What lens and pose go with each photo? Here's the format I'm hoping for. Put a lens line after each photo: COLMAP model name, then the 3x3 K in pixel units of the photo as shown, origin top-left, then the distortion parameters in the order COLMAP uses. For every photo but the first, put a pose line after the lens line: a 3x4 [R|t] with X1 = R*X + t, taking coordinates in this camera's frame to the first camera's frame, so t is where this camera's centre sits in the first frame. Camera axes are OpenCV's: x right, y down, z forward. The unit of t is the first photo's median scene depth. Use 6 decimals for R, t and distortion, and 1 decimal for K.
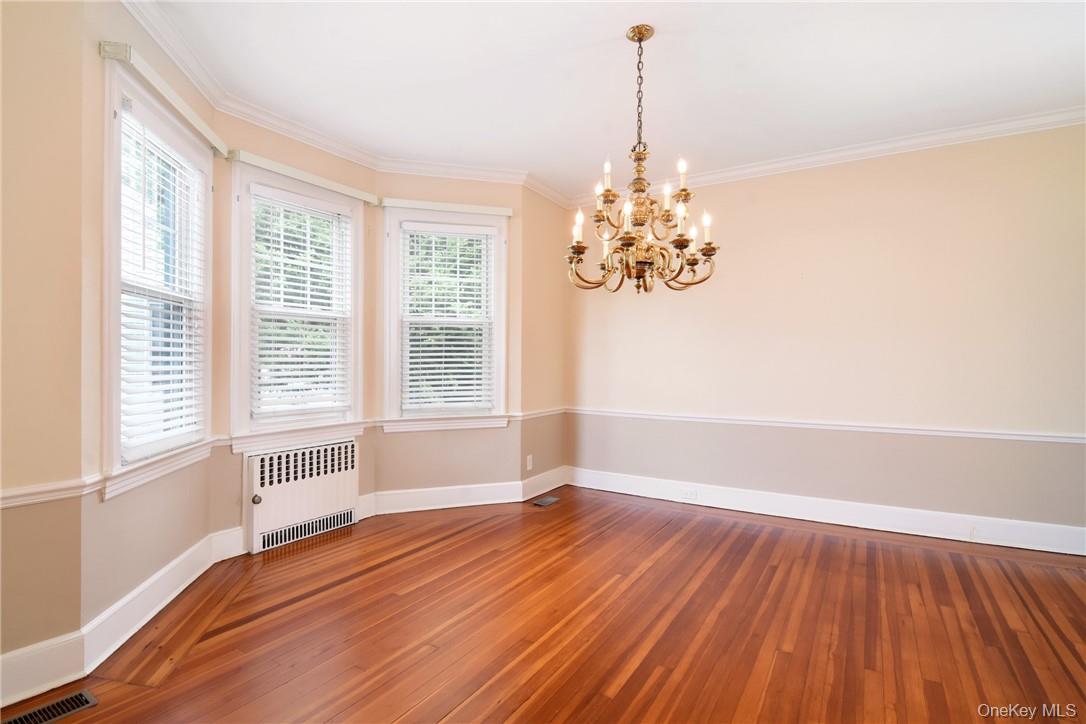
lens RADIAL K [[538.5, 0, 540.6], [0, 538.5, 348.6], [0, 0, 1]] dist [-0.018192, -0.000334]
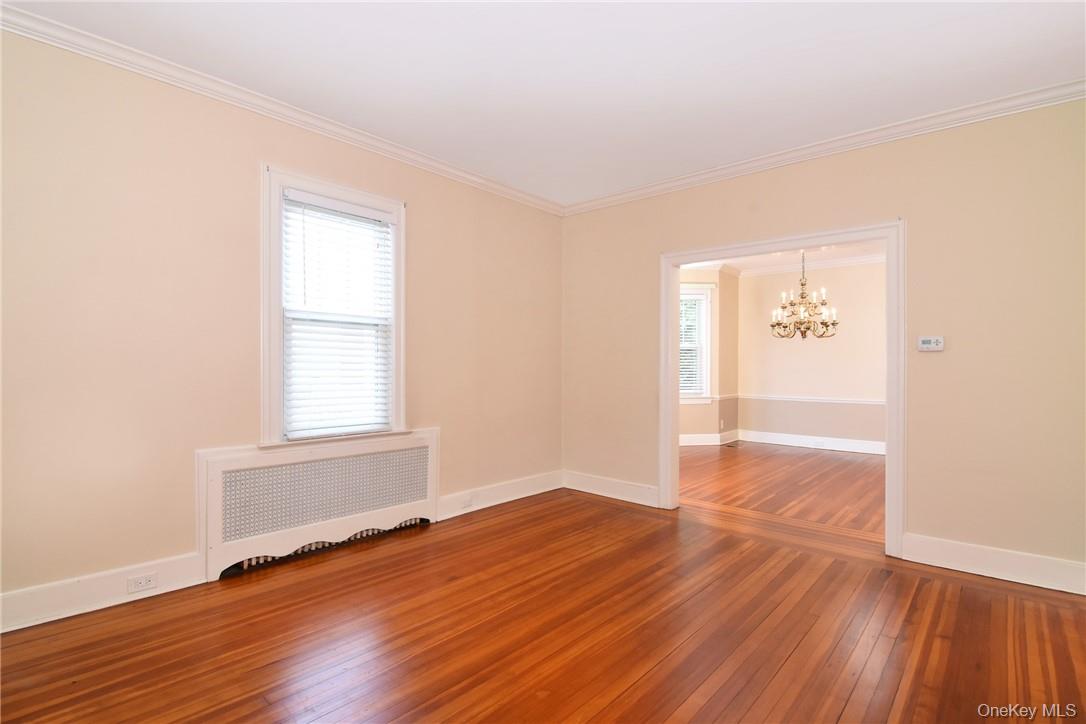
lens RADIAL K [[538.5, 0, 540.6], [0, 538.5, 348.6], [0, 0, 1]] dist [-0.018192, -0.000334]
pose [[0.985999, -0.007256, -0.166591, -0.340916], [0.005326, 0.999913, -0.012030, -0.022599], [0.166664, 0.010975, 0.985953, -0.925091]]
